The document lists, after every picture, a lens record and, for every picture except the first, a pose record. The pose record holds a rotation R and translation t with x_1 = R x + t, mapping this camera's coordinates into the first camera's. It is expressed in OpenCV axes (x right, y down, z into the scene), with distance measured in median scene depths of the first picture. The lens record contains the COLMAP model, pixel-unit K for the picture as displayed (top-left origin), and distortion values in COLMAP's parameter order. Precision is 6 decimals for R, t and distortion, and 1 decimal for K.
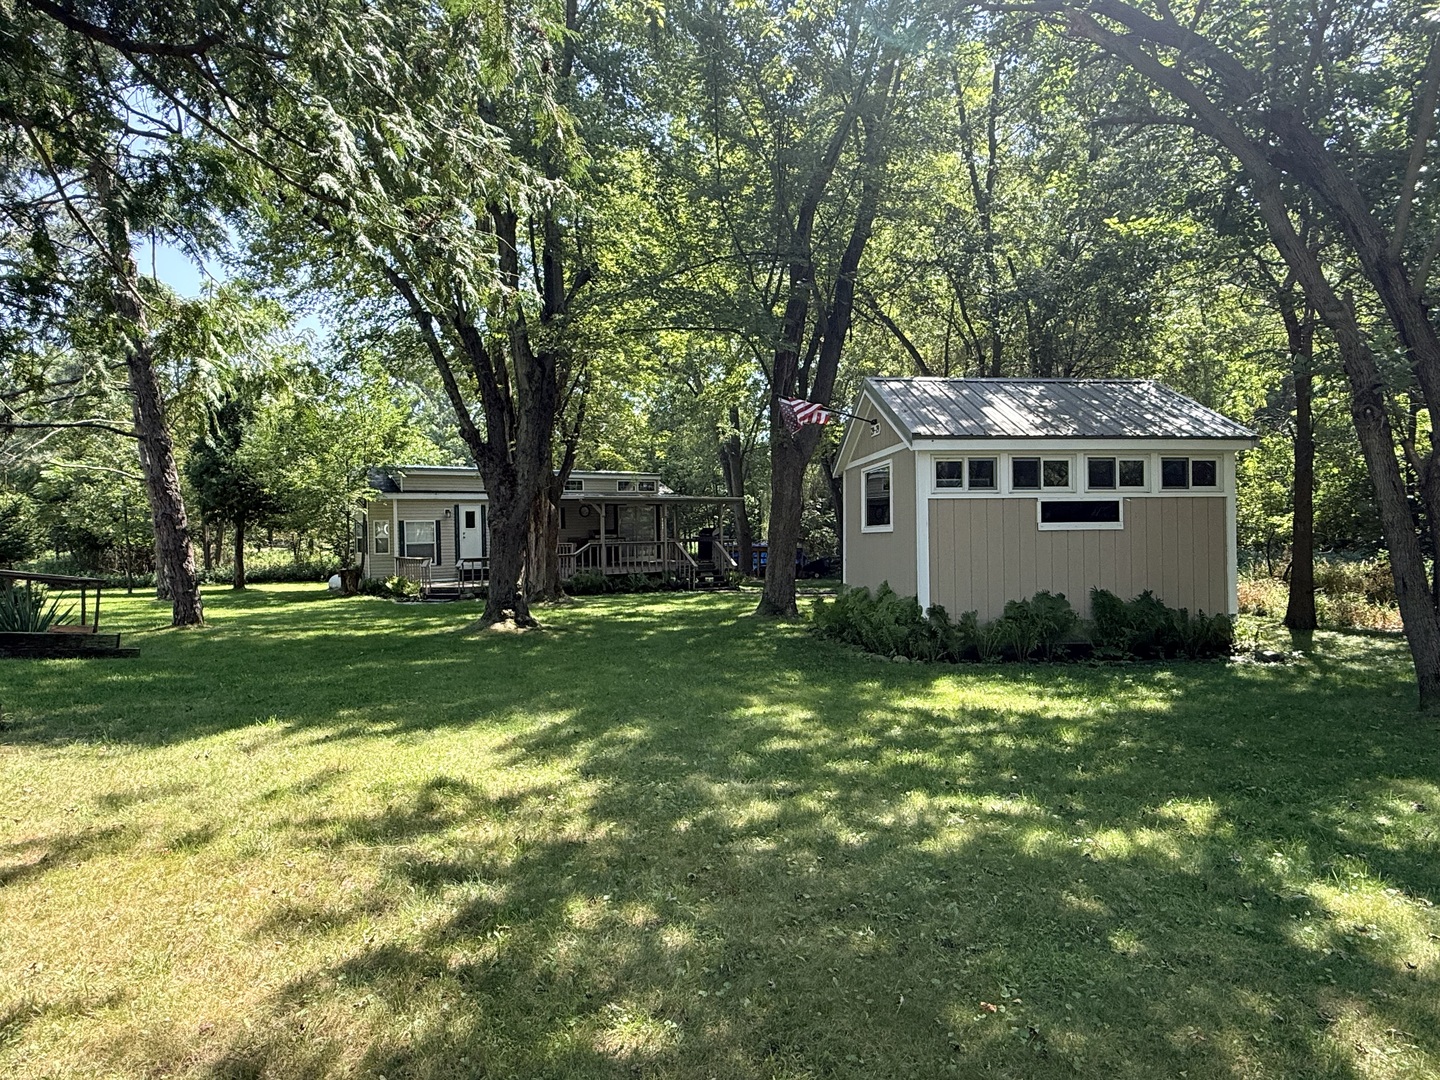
lens RADIAL K [[839.7, 0, 714.8], [0, 839.7, 544.0], [0, 0, 1]] dist [0.003012, 0.000152]
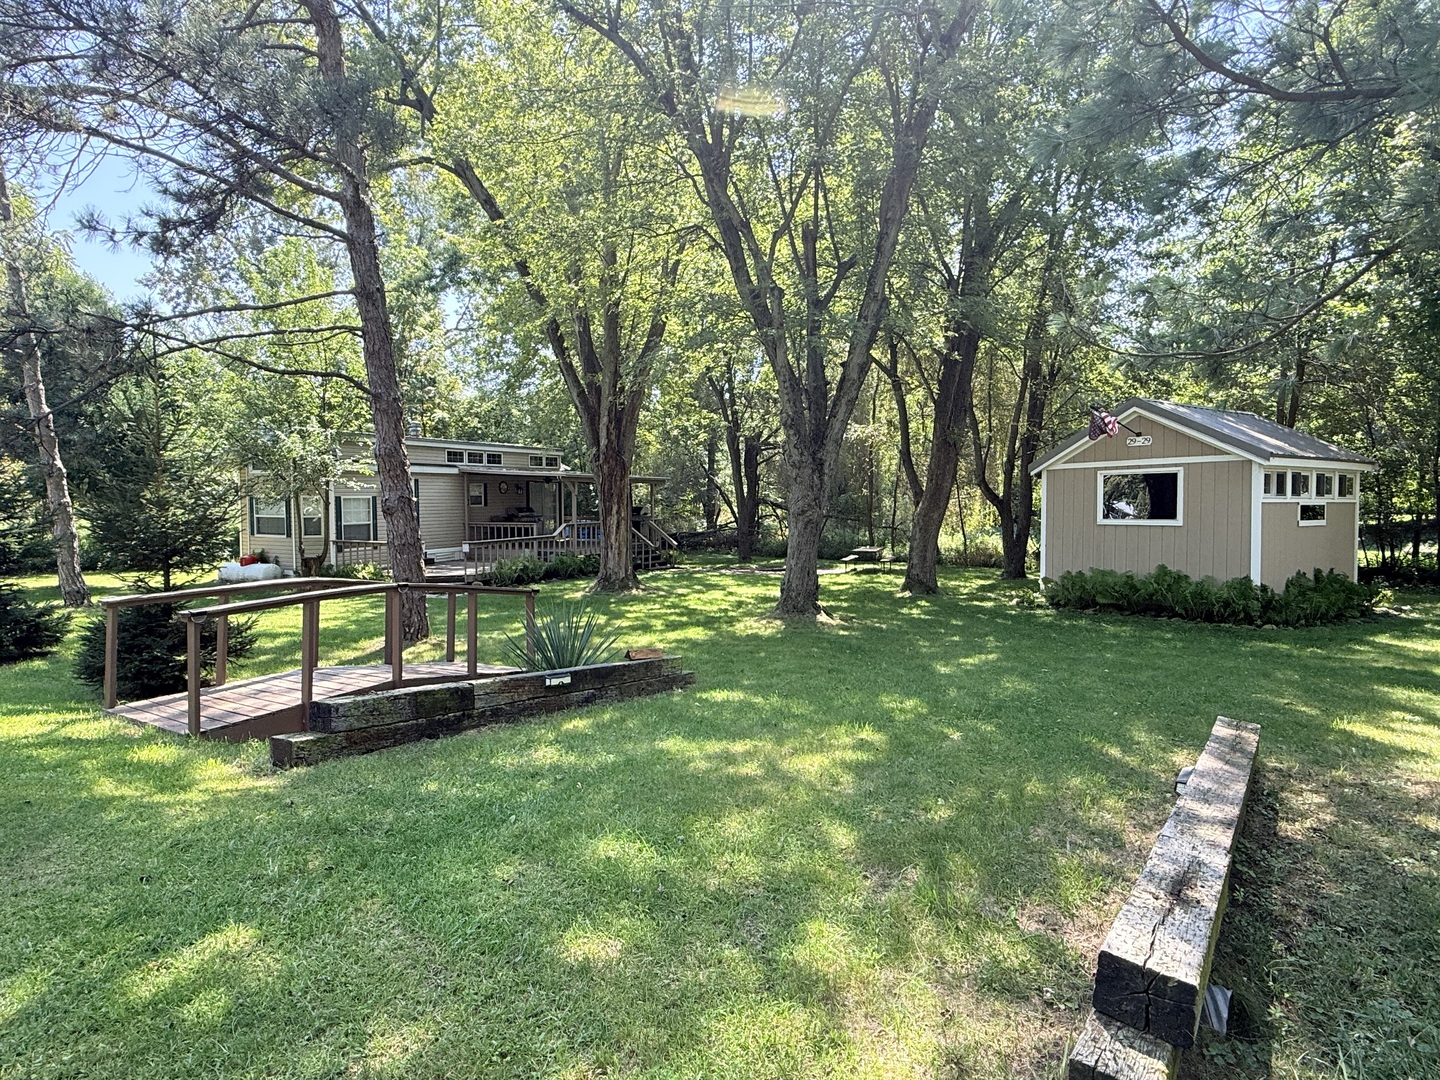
lens RADIAL K [[799.0, 0, 721.5], [0, 799.0, 525.7], [0, 0, 1]] dist [-0.007355, -0.000454]
pose [[0.874590, -0.003097, 0.484853, -0.465315], [-0.004471, 0.999886, 0.014453, -0.013277], [-0.484842, -0.014808, 0.874476, 0.141299]]
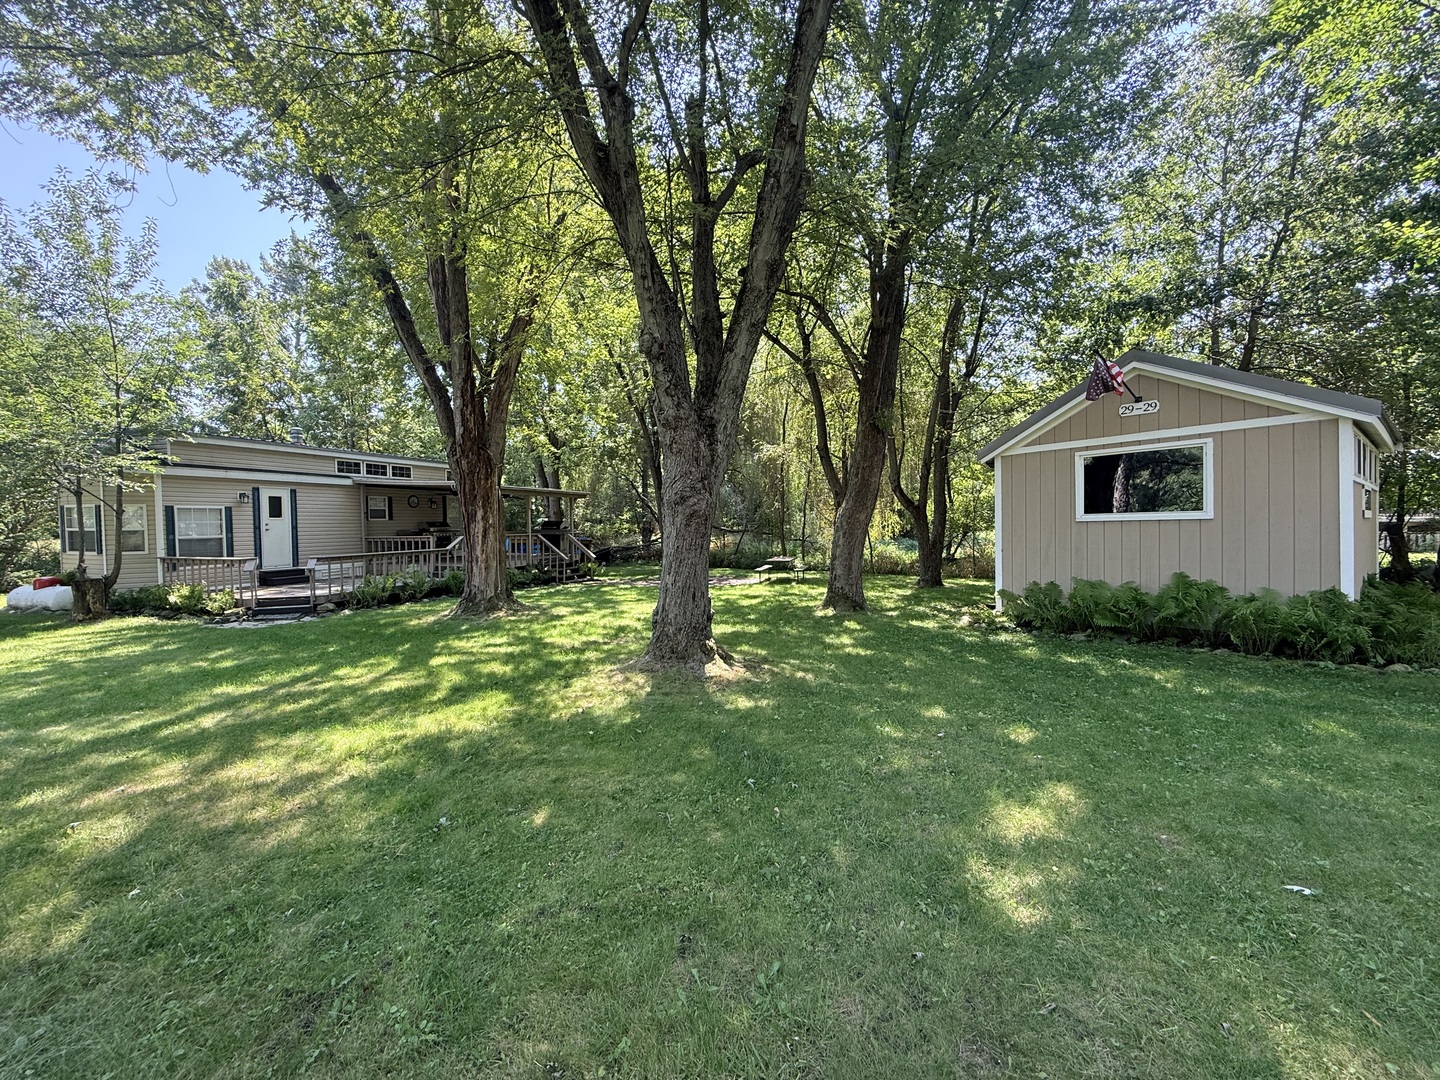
lens RADIAL K [[578.8, 0, 721.7], [0, 578.8, 537.7], [0, 0, 1]] dist [0.002253, 0.000076]
pose [[0.831958, -0.007032, 0.554794, -0.282218], [0.006208, 0.999975, 0.003366, 0.000486], [-0.554804, 0.000643, 0.831981, 0.367184]]
